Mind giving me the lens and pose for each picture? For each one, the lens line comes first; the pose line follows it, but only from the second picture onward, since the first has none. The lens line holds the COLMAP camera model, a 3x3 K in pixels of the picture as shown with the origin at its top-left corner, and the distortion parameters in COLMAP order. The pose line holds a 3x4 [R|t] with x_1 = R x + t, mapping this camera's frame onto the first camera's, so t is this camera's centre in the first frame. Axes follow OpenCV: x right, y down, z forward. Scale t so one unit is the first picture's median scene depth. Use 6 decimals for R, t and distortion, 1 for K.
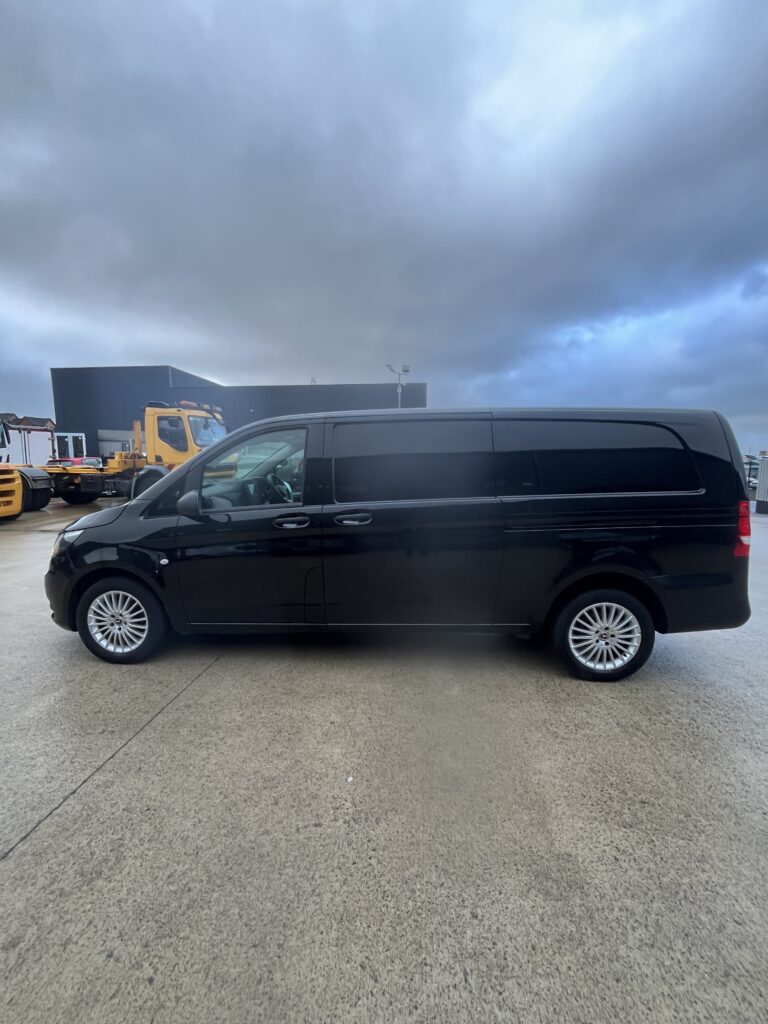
lens RADIAL K [[413.1, 0, 384.0], [0, 413.1, 512.0], [0, 0, 1]] dist [-0.000466, -0.000408]
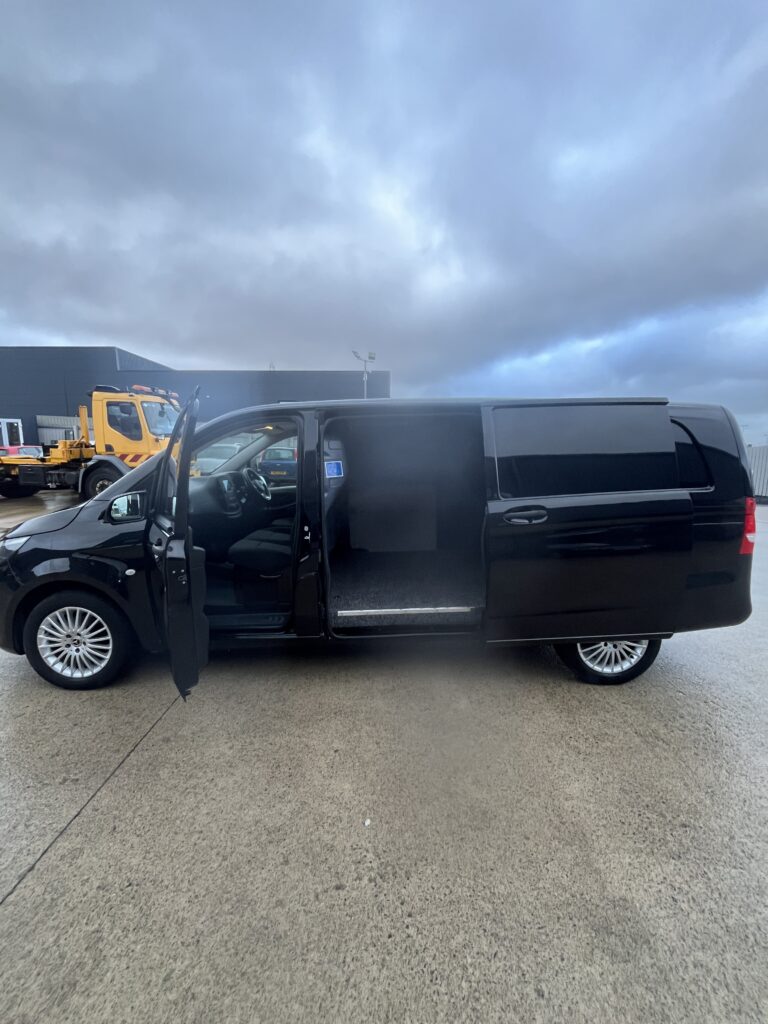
lens RADIAL K [[413.1, 0, 384.0], [0, 413.1, 512.0], [0, 0, 1]] dist [-0.000466, -0.000408]
pose [[0.995749, -0.011122, 0.091430, -0.098668], [0.008614, 0.999577, 0.027773, -0.031319], [-0.091700, -0.026867, 0.995424, 0.113742]]
